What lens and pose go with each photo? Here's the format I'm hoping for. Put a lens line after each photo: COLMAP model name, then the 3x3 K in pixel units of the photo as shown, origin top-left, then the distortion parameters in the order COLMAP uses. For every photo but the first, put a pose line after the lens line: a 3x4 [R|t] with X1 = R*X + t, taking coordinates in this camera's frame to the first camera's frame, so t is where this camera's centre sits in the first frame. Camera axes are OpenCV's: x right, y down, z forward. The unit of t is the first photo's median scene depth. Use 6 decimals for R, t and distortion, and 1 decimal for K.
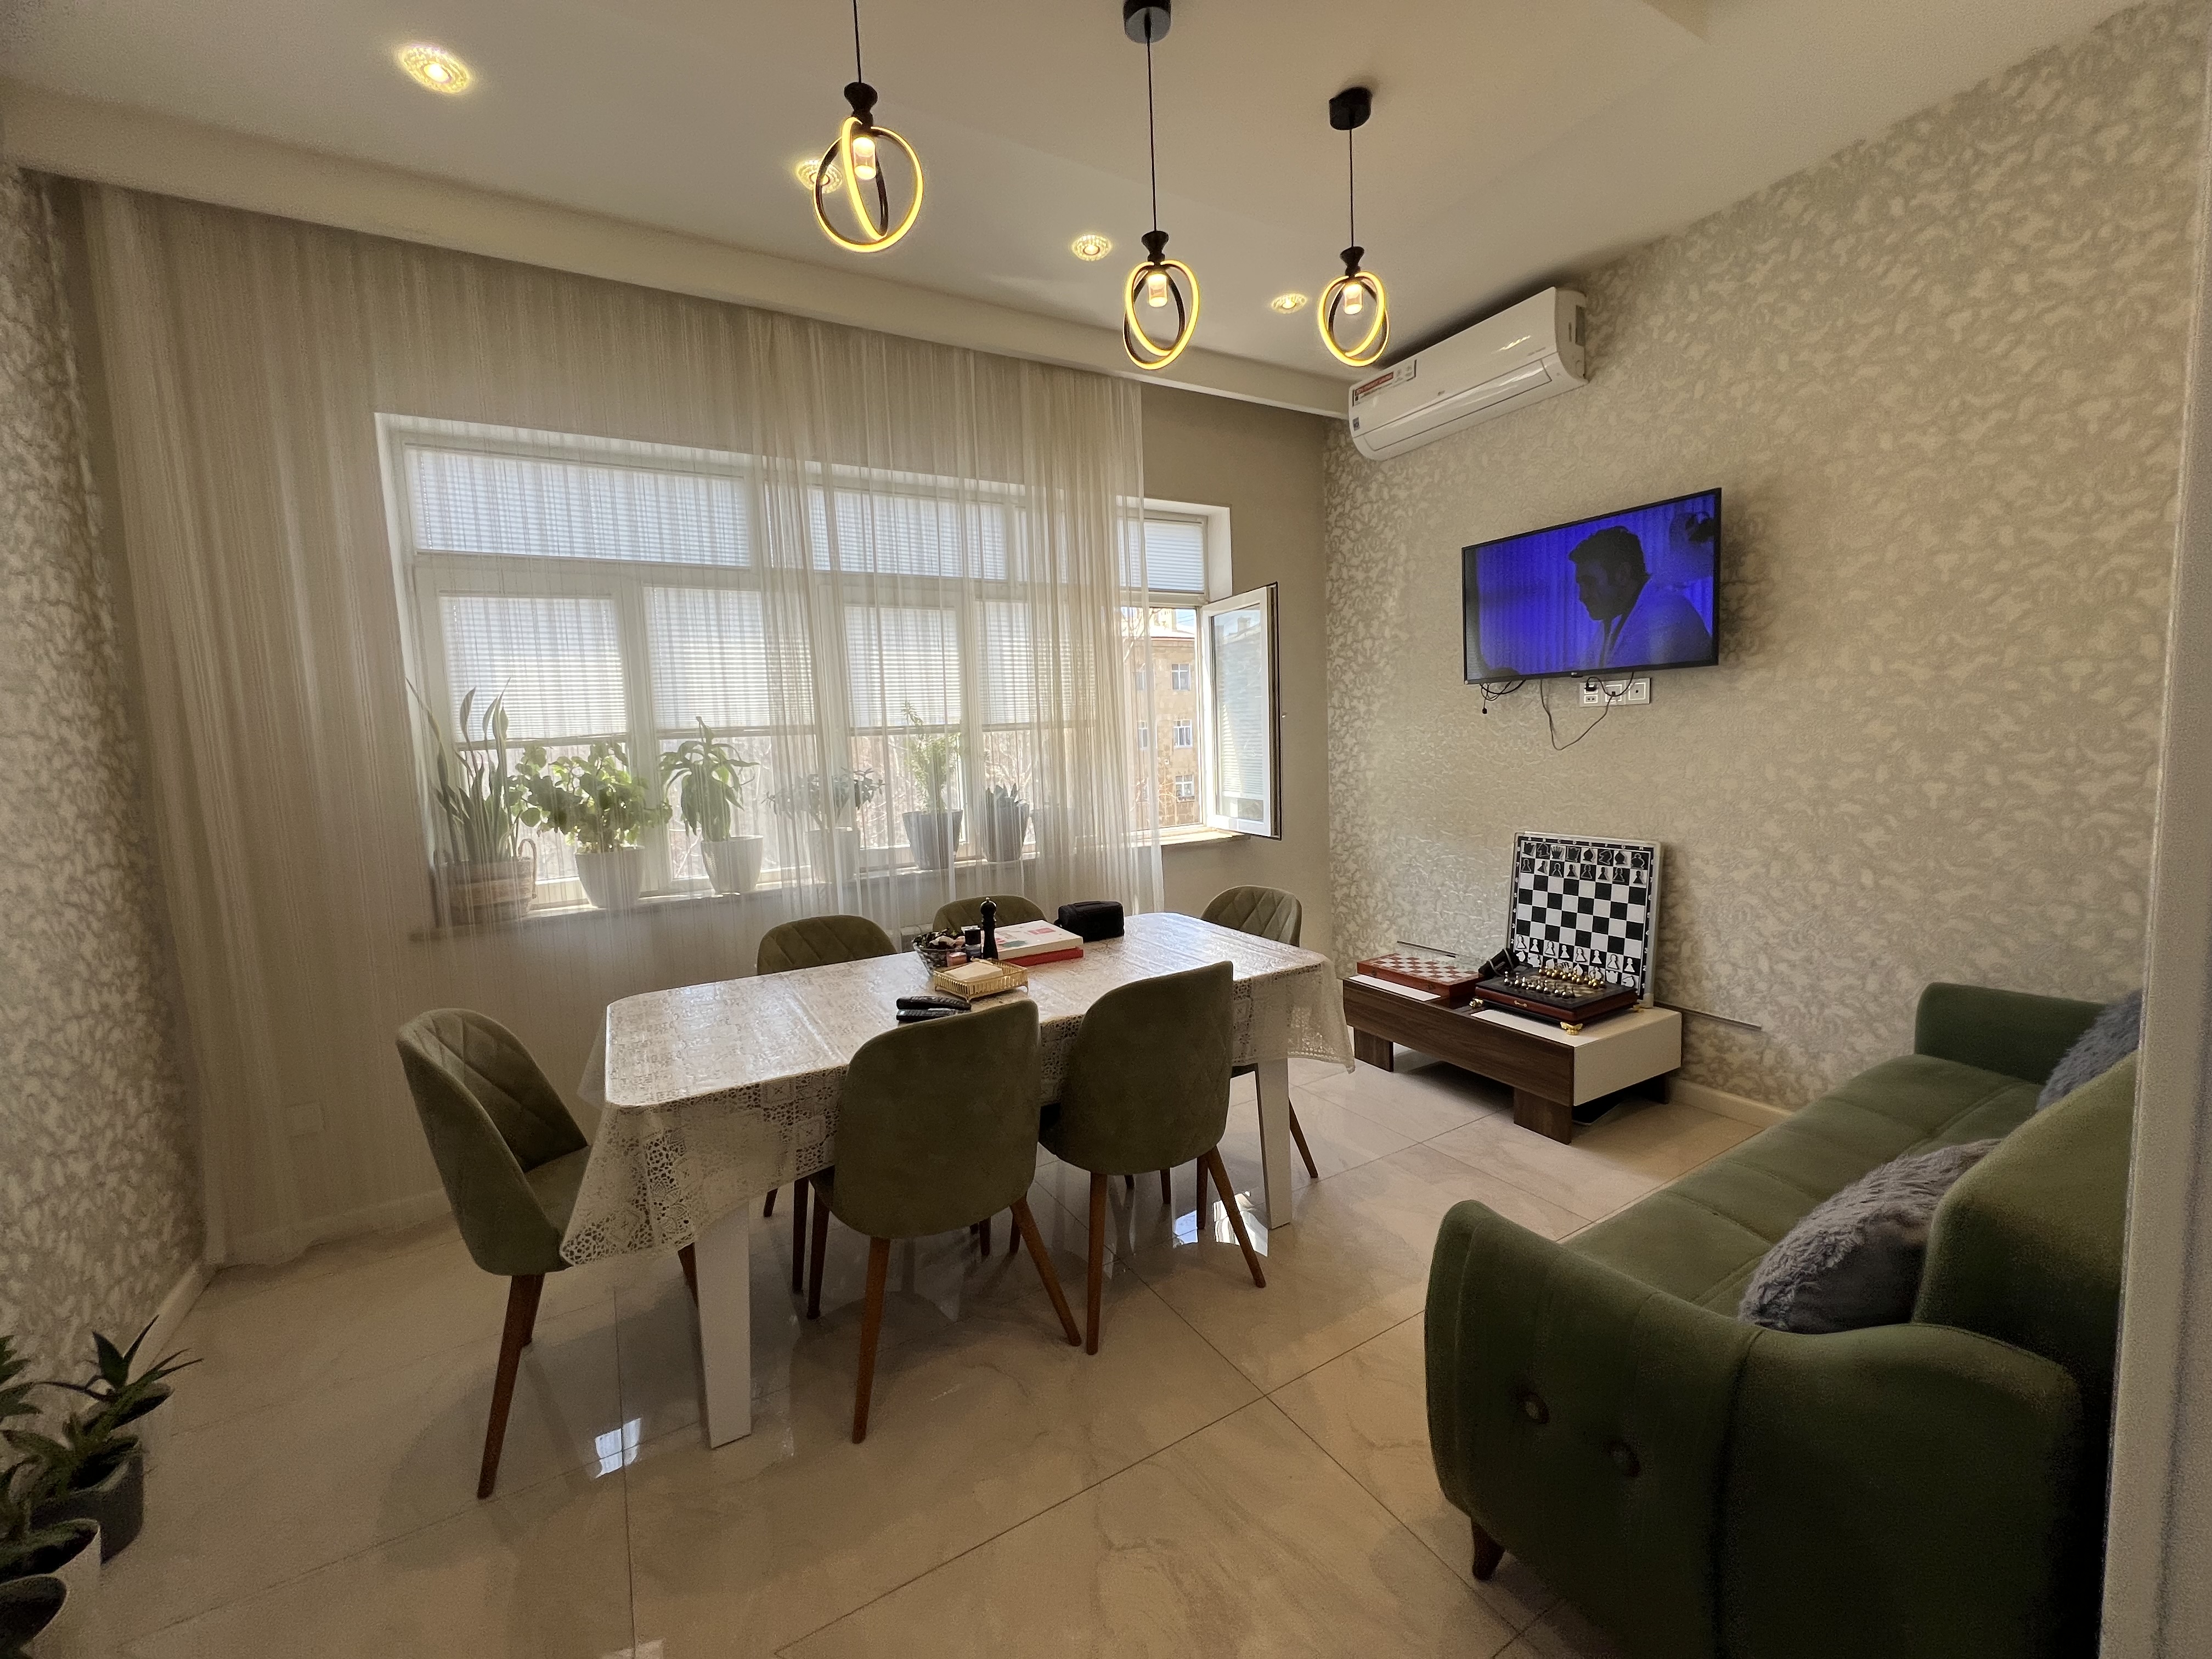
lens RADIAL K [[900.2, 0, 1116.4], [0, 900.2, 823.6], [0, 0, 1]] dist [-0.001163, -0.000397]
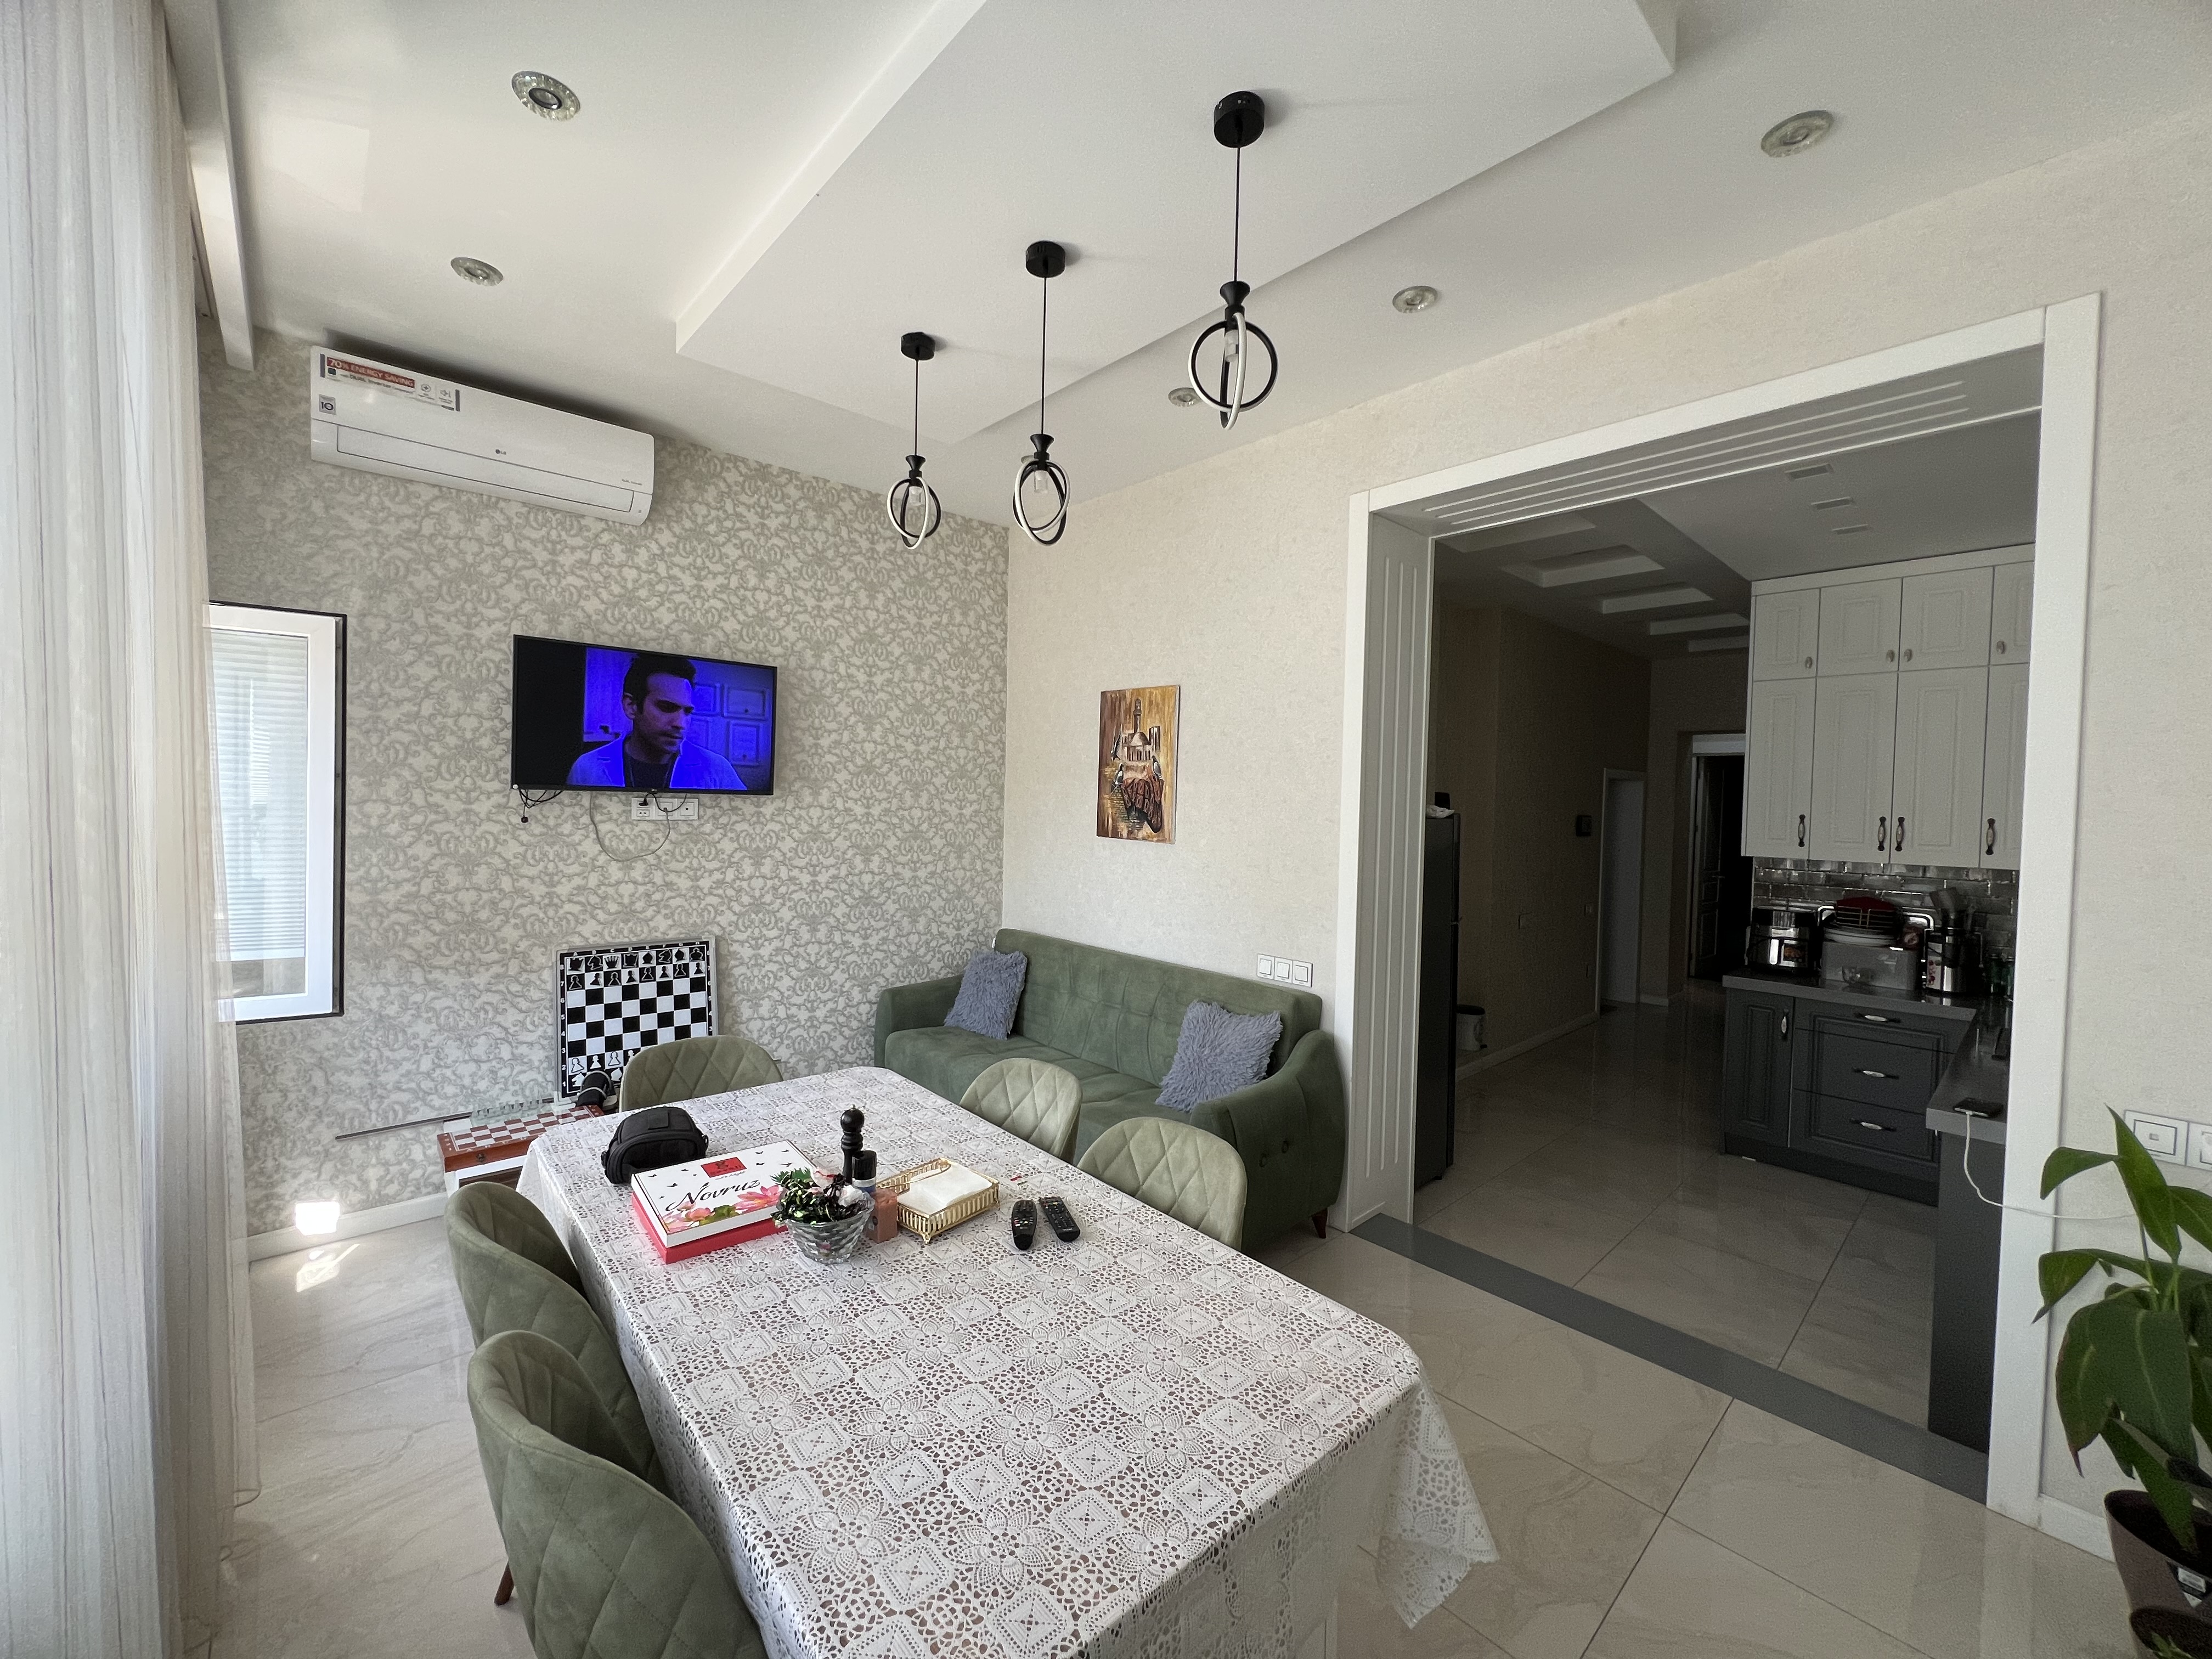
lens RADIAL K [[883.6, 0, 1100.7], [0, 883.6, 820.6], [0, 0, 1]] dist [-0.001847, -0.000062]
pose [[-0.206979, 0.014776, 0.978234, -0.661269], [0.081934, 0.996635, 0.002282, -0.092555], [-0.974909, 0.080623, -0.207493, 0.730300]]
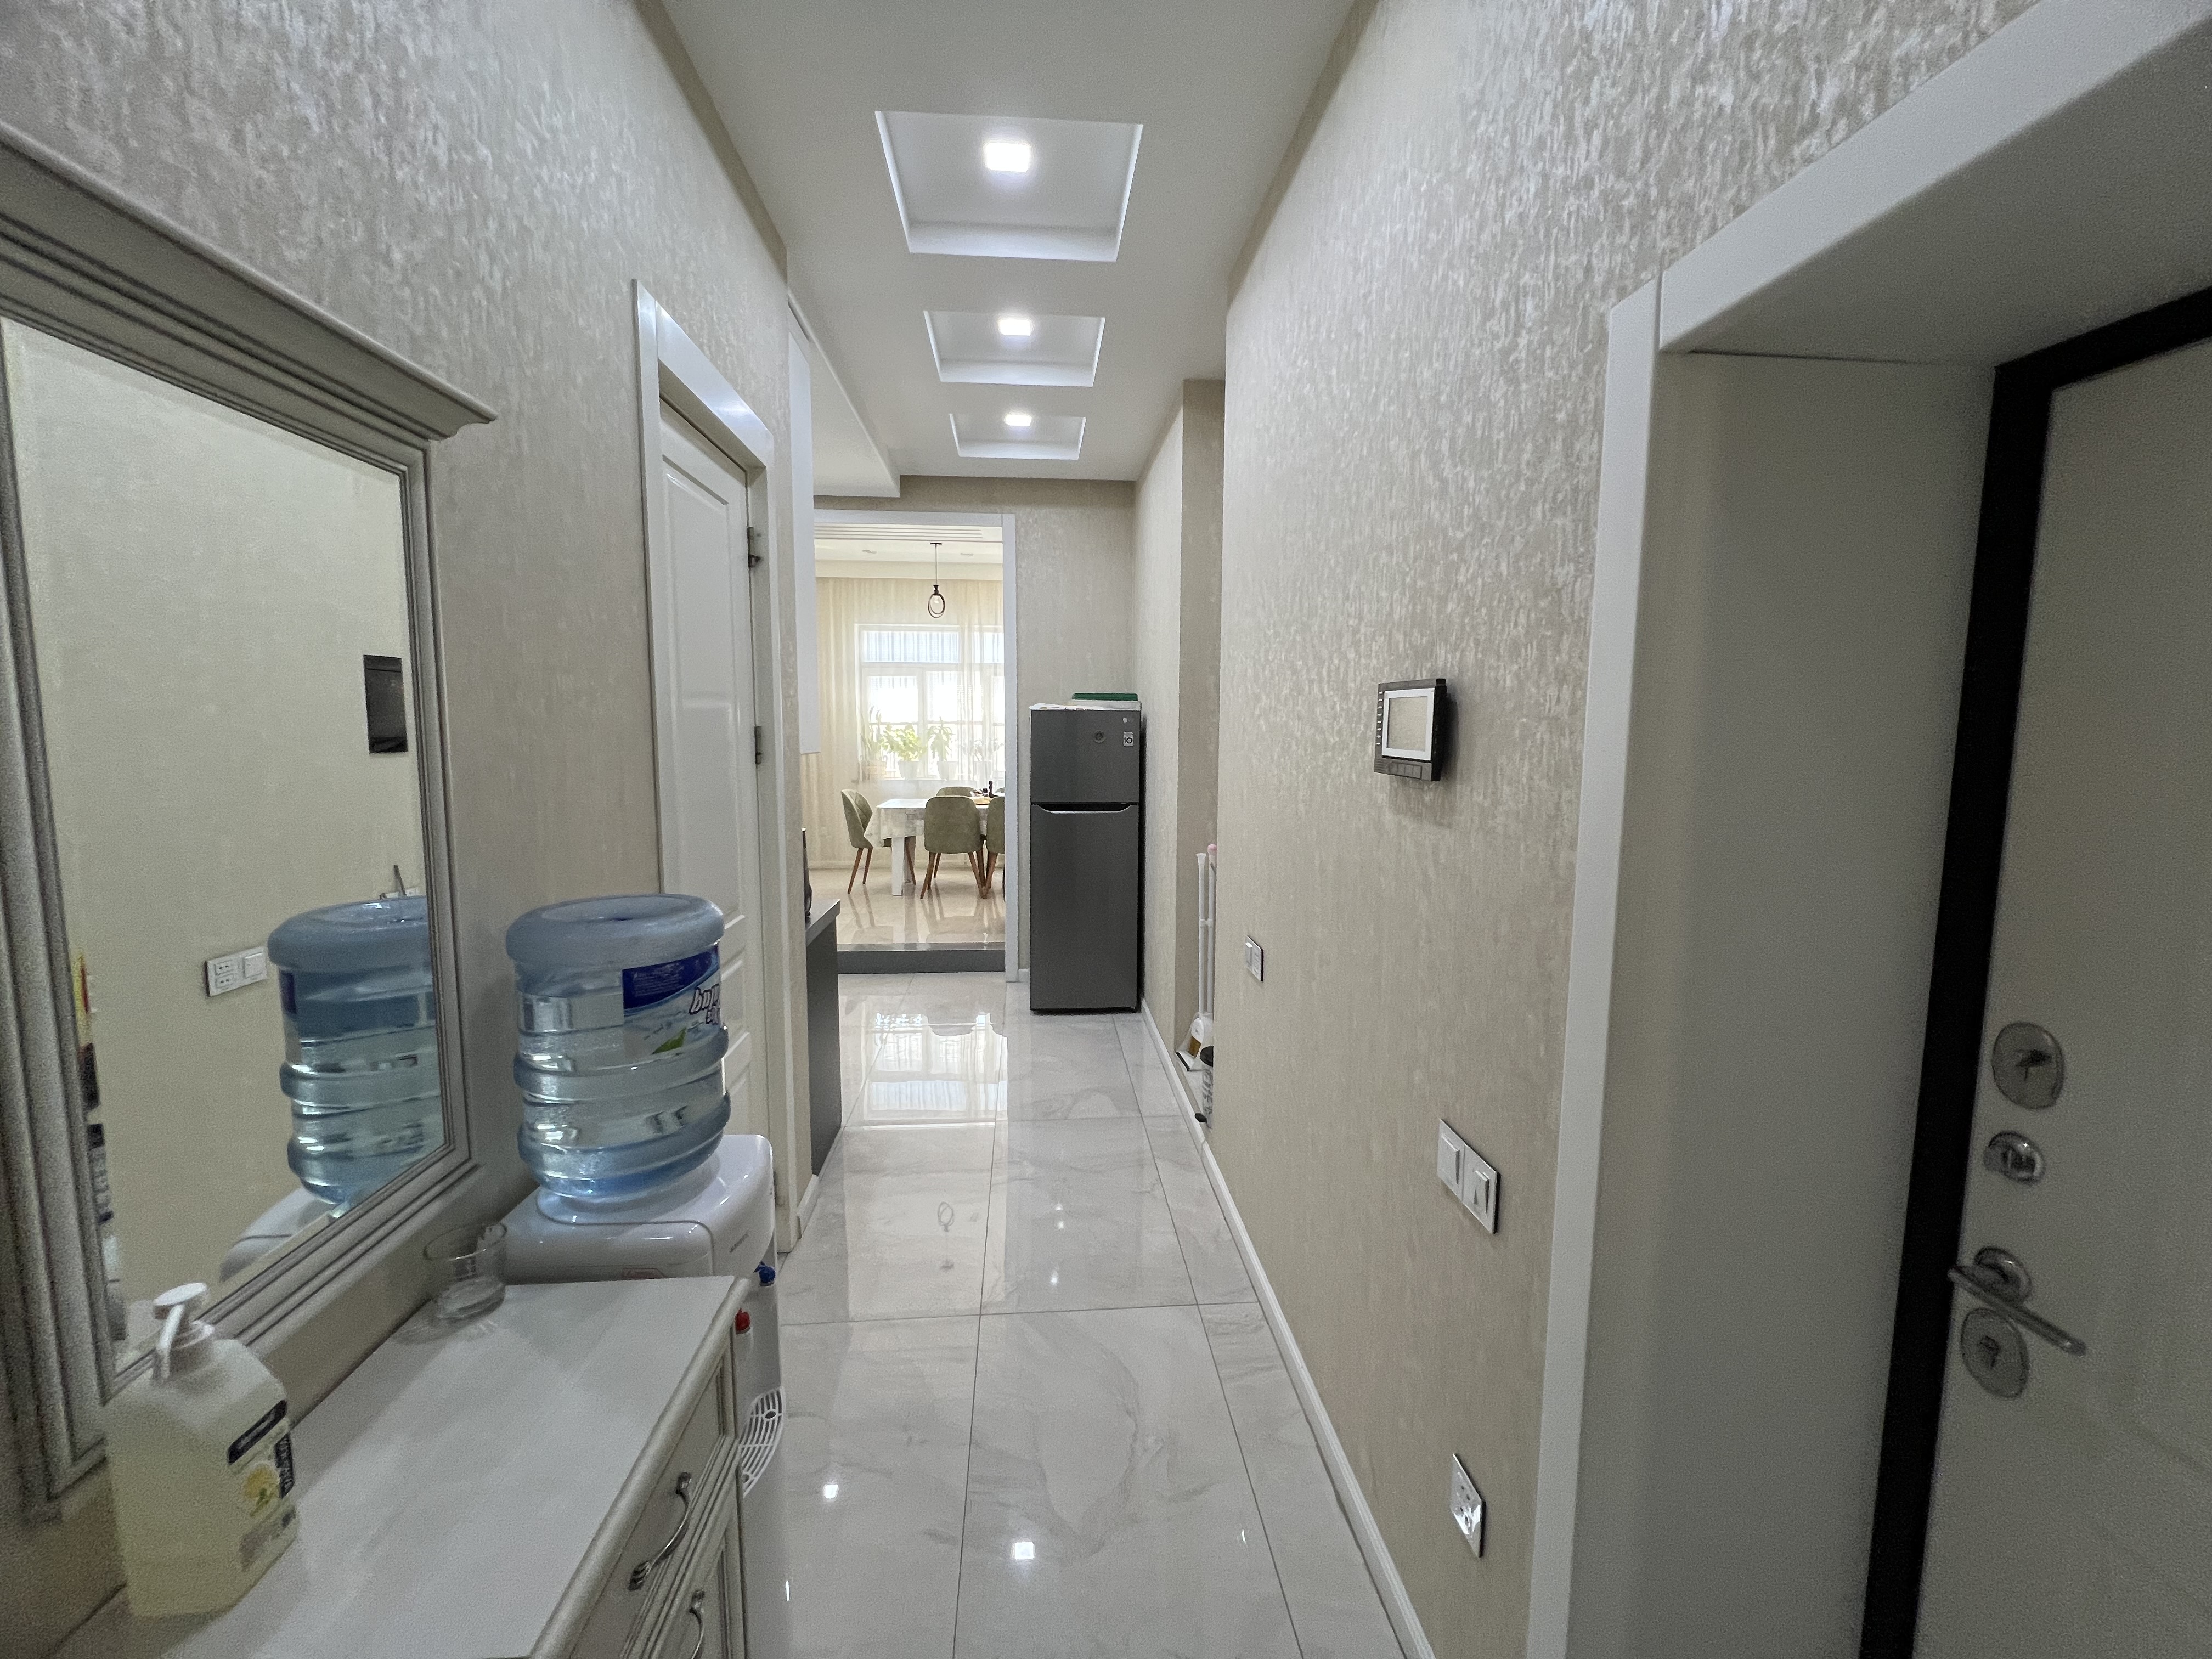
lens RADIAL K [[884.2, 0, 1095.8], [0, 884.2, 819.7], [0, 0, 1]] dist [-0.001777, 0.000402]
pose [[0.899169, 0.092606, -0.427691, 1.225357], [-0.086242, 0.995684, 0.034276, 0.067990], [0.429019, 0.006065, 0.903275, -1.331698]]
